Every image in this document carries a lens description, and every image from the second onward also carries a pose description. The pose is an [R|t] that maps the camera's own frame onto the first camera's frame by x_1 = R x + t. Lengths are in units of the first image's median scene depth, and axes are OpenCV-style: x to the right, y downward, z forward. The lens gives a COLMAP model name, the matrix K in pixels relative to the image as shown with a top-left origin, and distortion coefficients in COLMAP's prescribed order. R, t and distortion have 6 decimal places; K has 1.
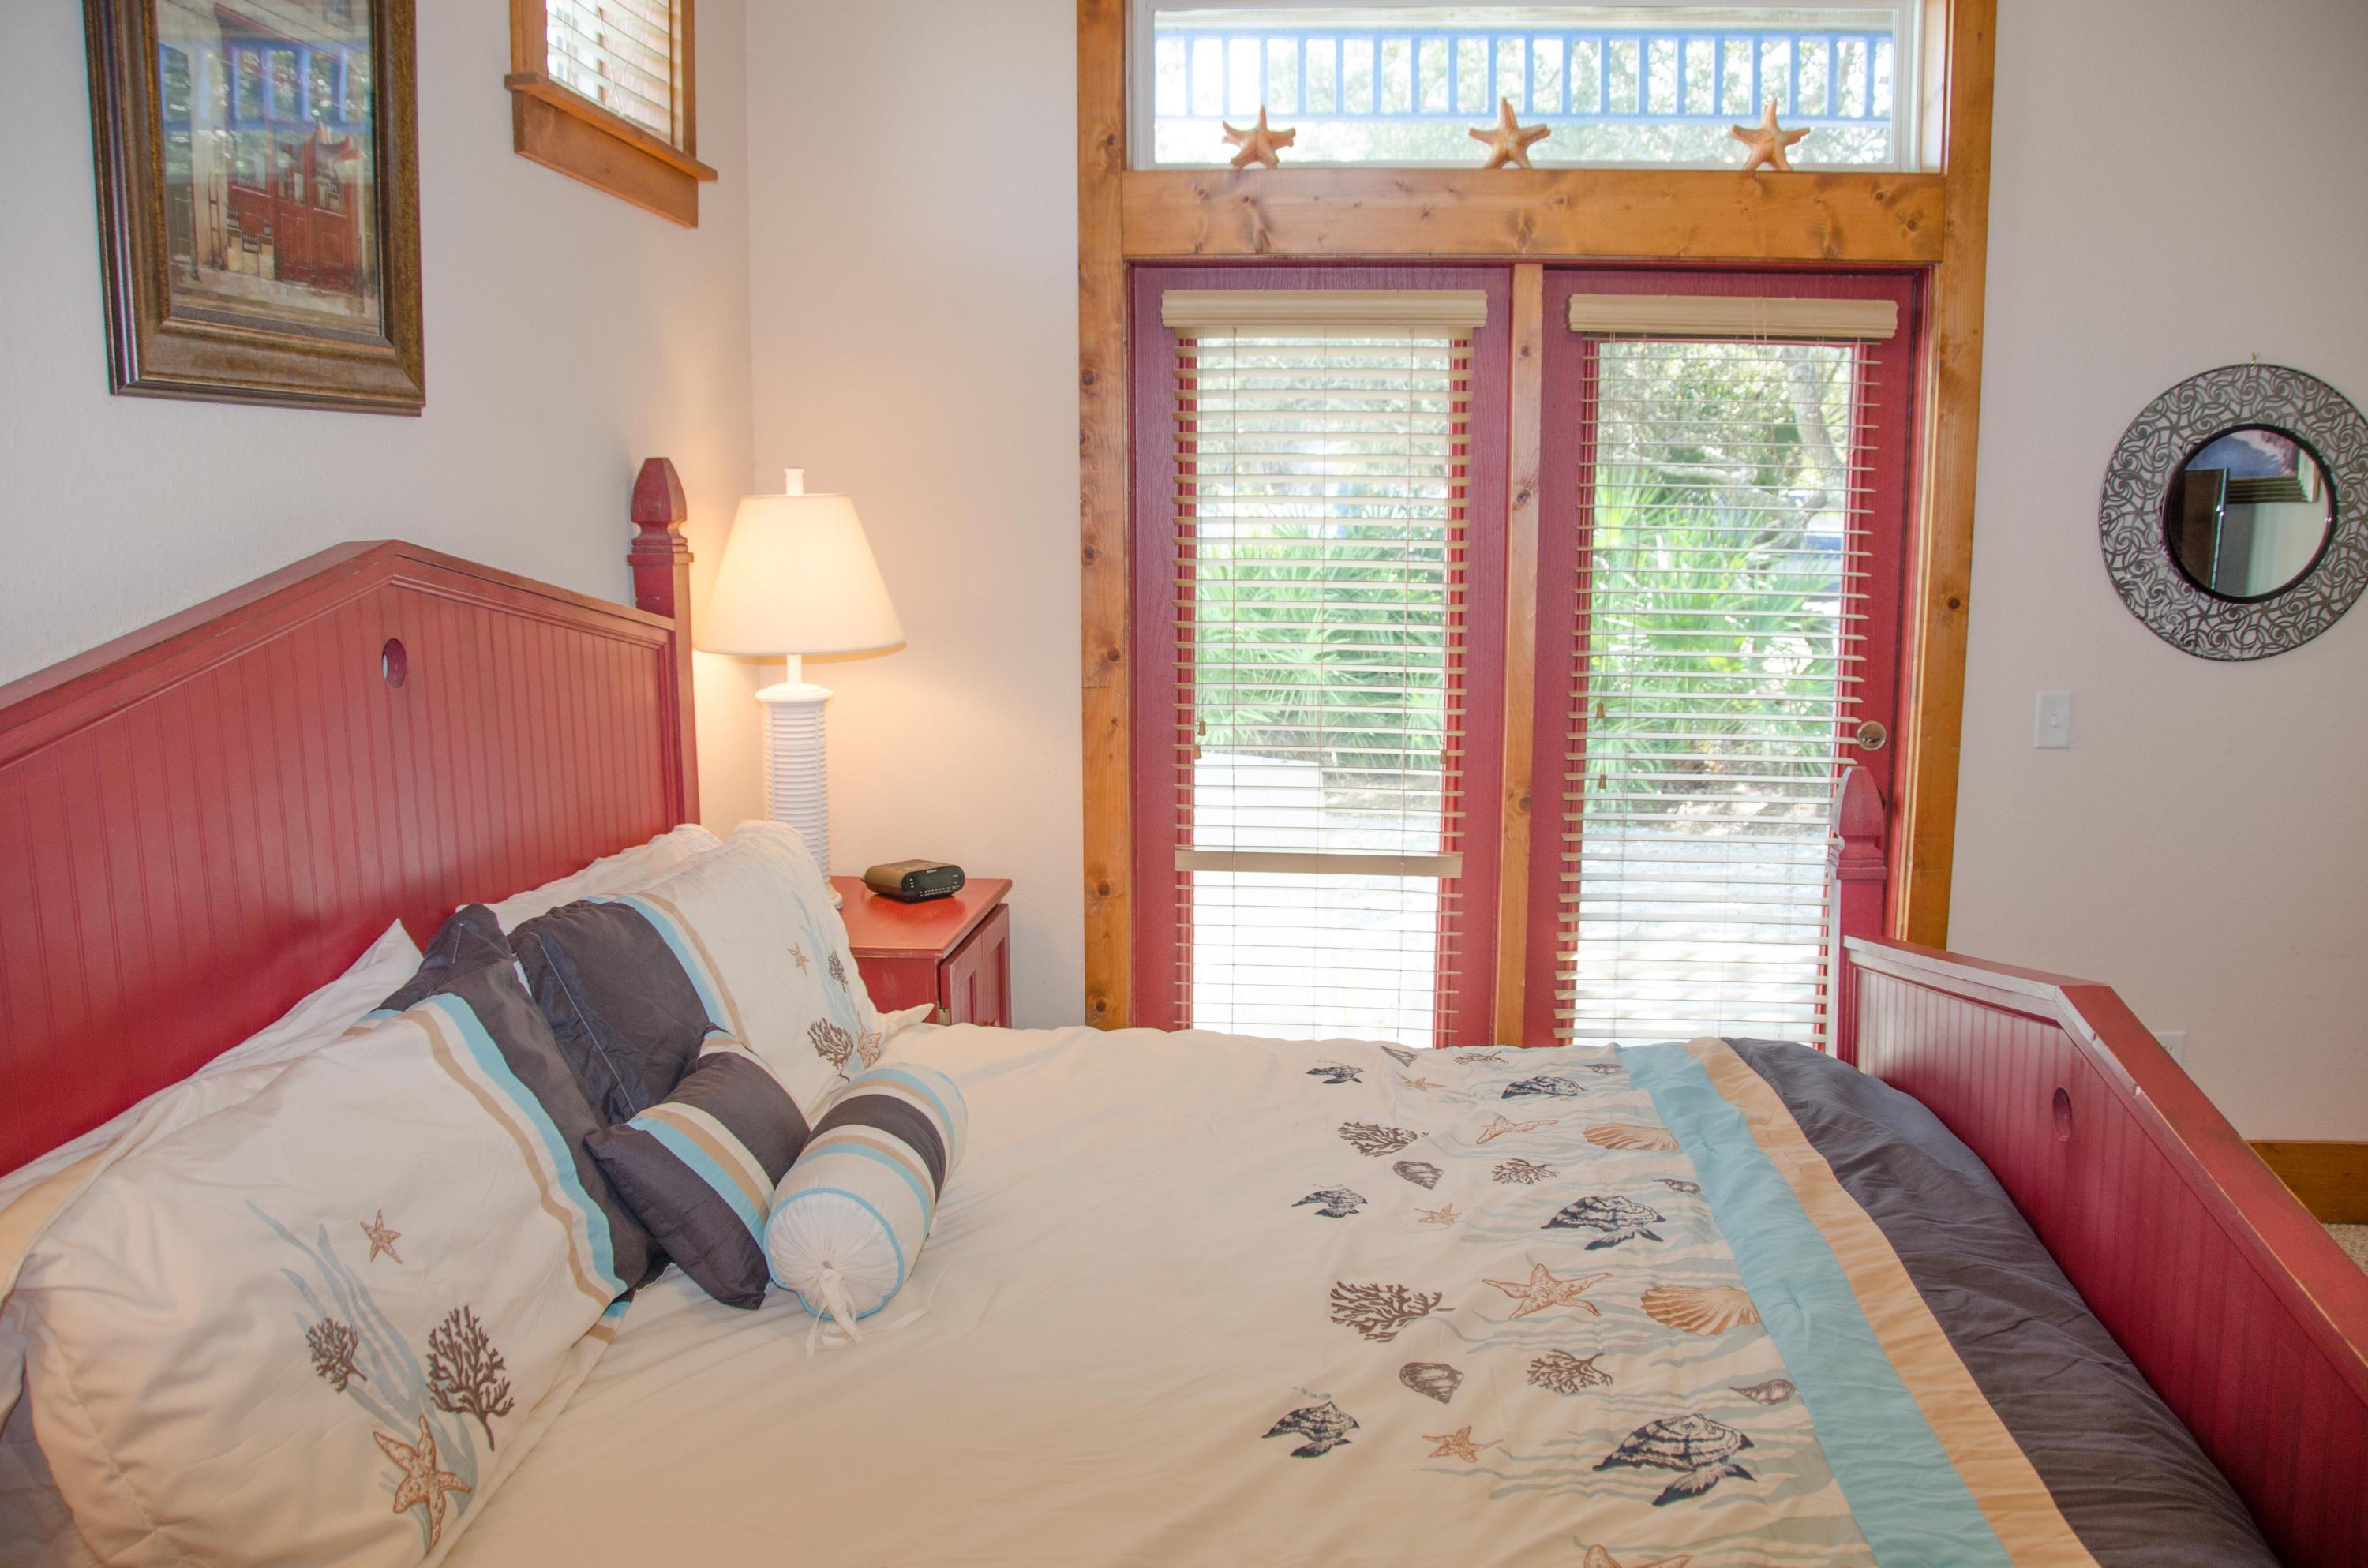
lens RADIAL K [[1840.5, 0, 1182.4], [0, 1840.5, 788.2], [0, 0, 1]] dist [-0.133687, 0.055613]
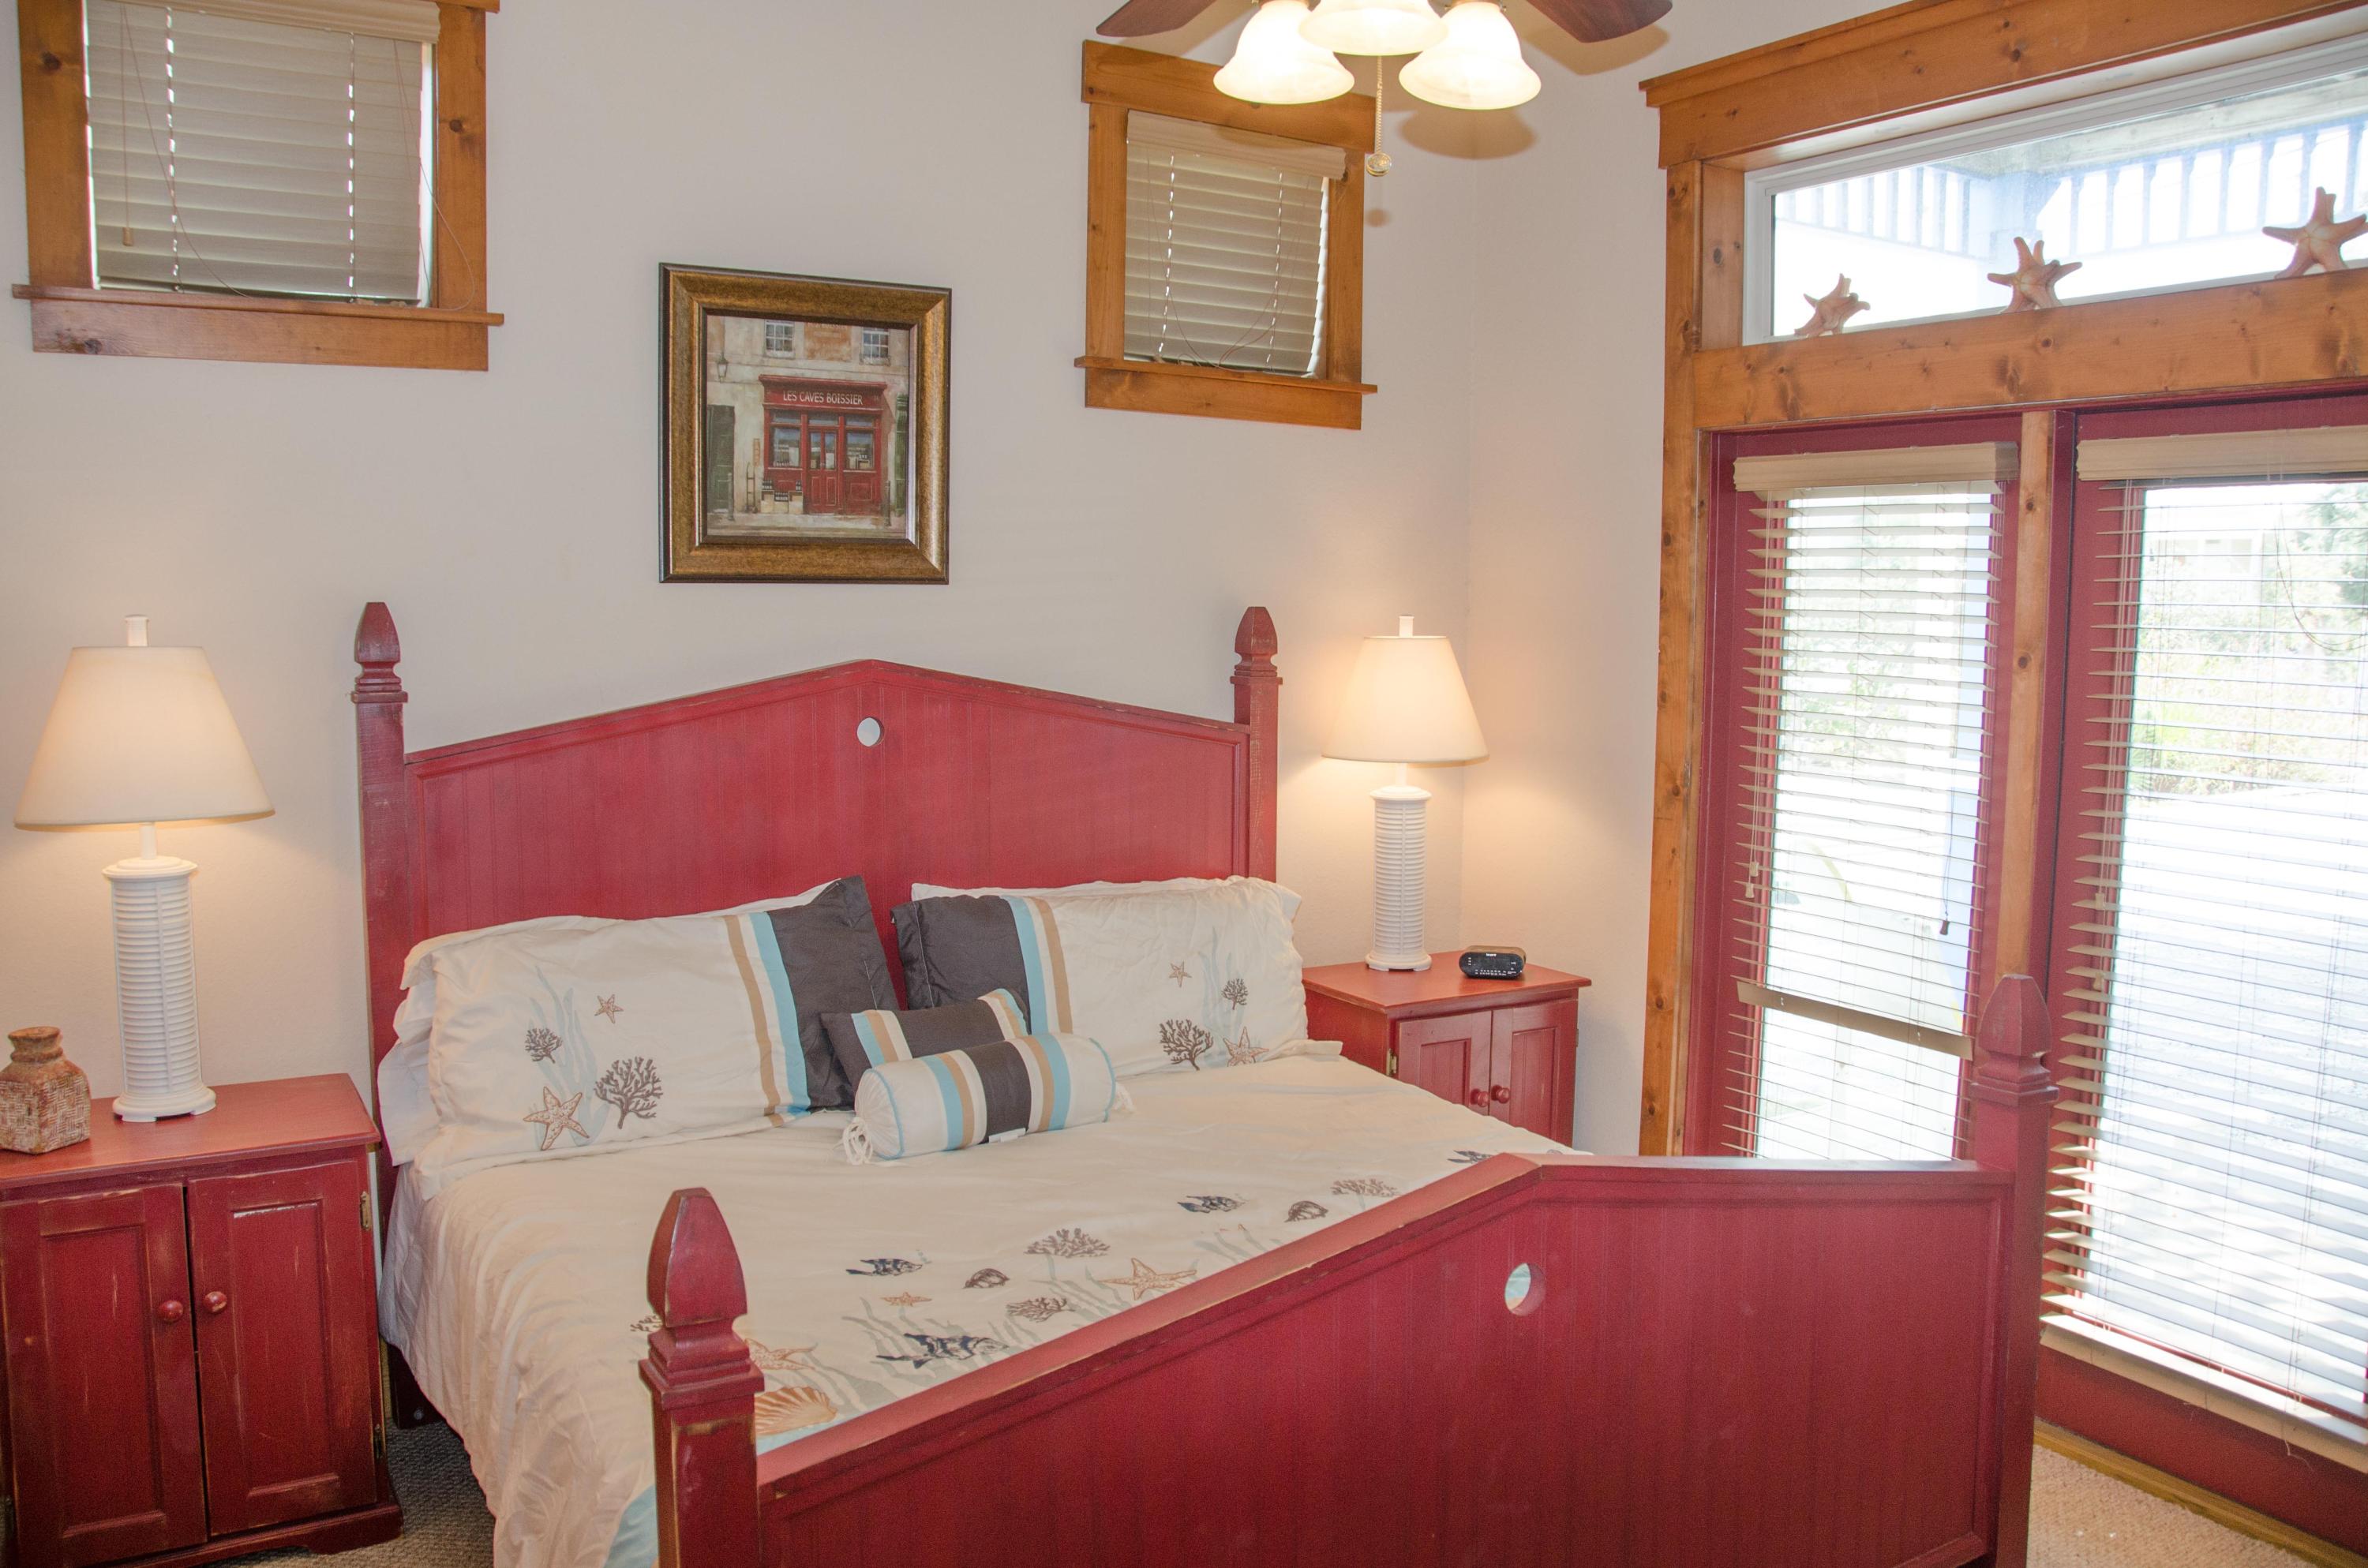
lens RADIAL K [[1840.5, 0, 1178.7], [0, 1840.5, 793.3], [0, 0, 1]] dist [-0.133687, 0.055613]
pose [[0.581090, 0.092000, -0.808622, 0.692495], [-0.139882, 0.990094, 0.012125, -0.044377], [0.801727, 0.106067, 0.588203, 0.130801]]
